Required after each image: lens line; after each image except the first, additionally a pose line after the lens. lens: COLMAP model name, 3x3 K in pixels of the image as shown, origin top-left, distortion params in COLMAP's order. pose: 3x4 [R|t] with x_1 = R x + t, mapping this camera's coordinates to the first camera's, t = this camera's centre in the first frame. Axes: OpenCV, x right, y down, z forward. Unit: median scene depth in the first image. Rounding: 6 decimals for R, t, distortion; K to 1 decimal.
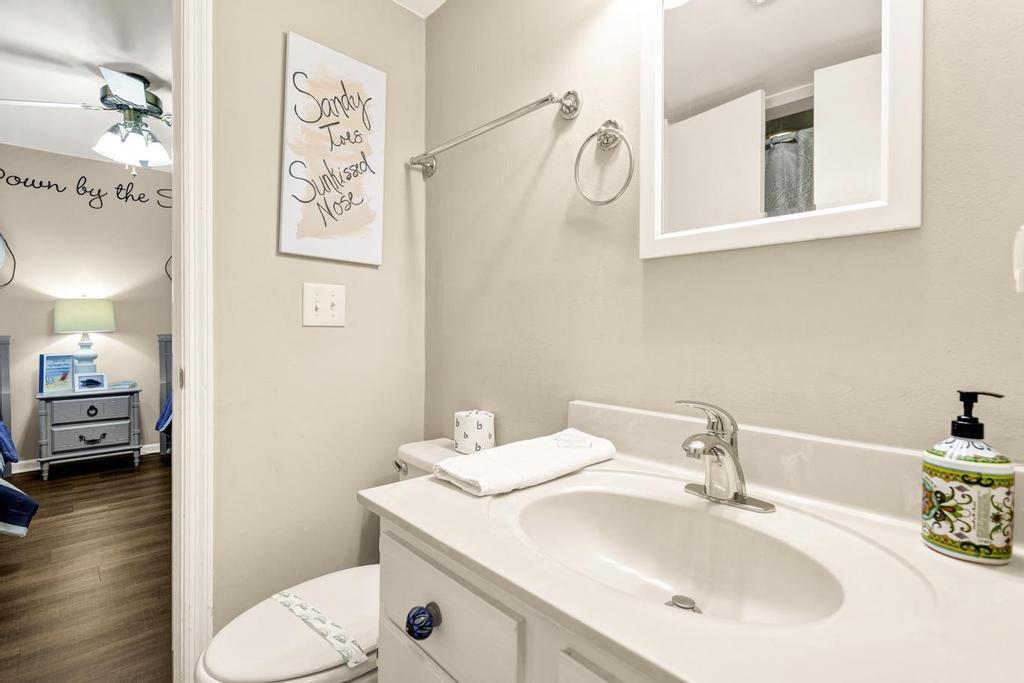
lens RADIAL K [[488.2, 0, 512.3], [0, 488.2, 321.7], [0, 0, 1]] dist [0.030893, 0.000487]
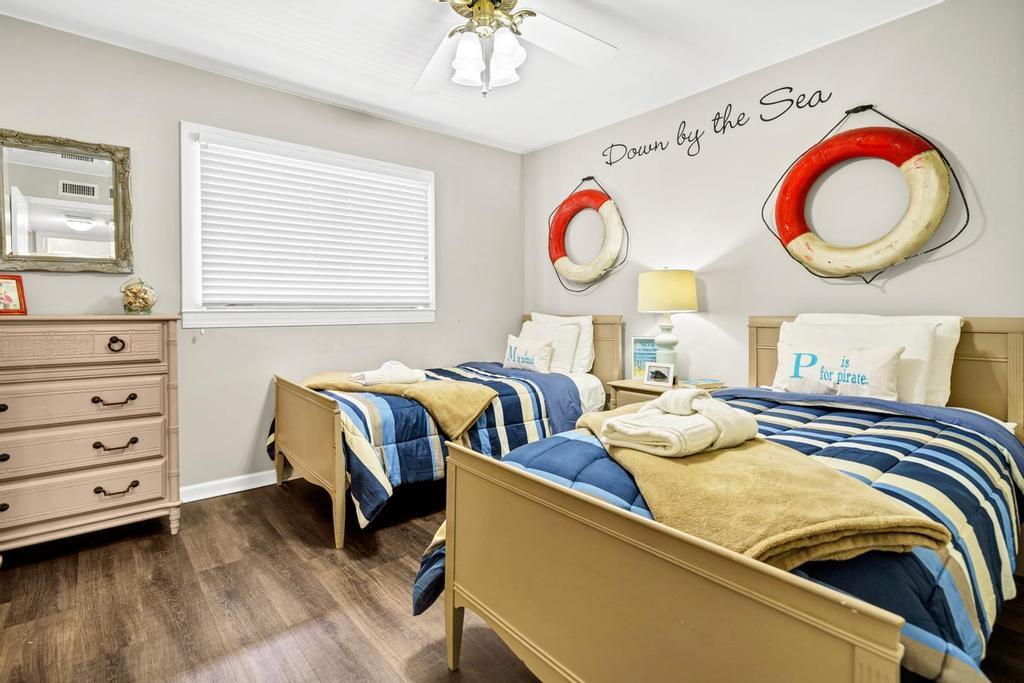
lens RADIAL K [[488.2, 0, 512.3], [0, 488.2, 321.7], [0, 0, 1]] dist [0.030893, 0.000487]
pose [[0.004471, 0.033274, -0.999436, -0.046731], [0.037077, 0.998754, 0.033417, -0.000554], [0.999302, -0.037206, 0.003232, 0.732377]]
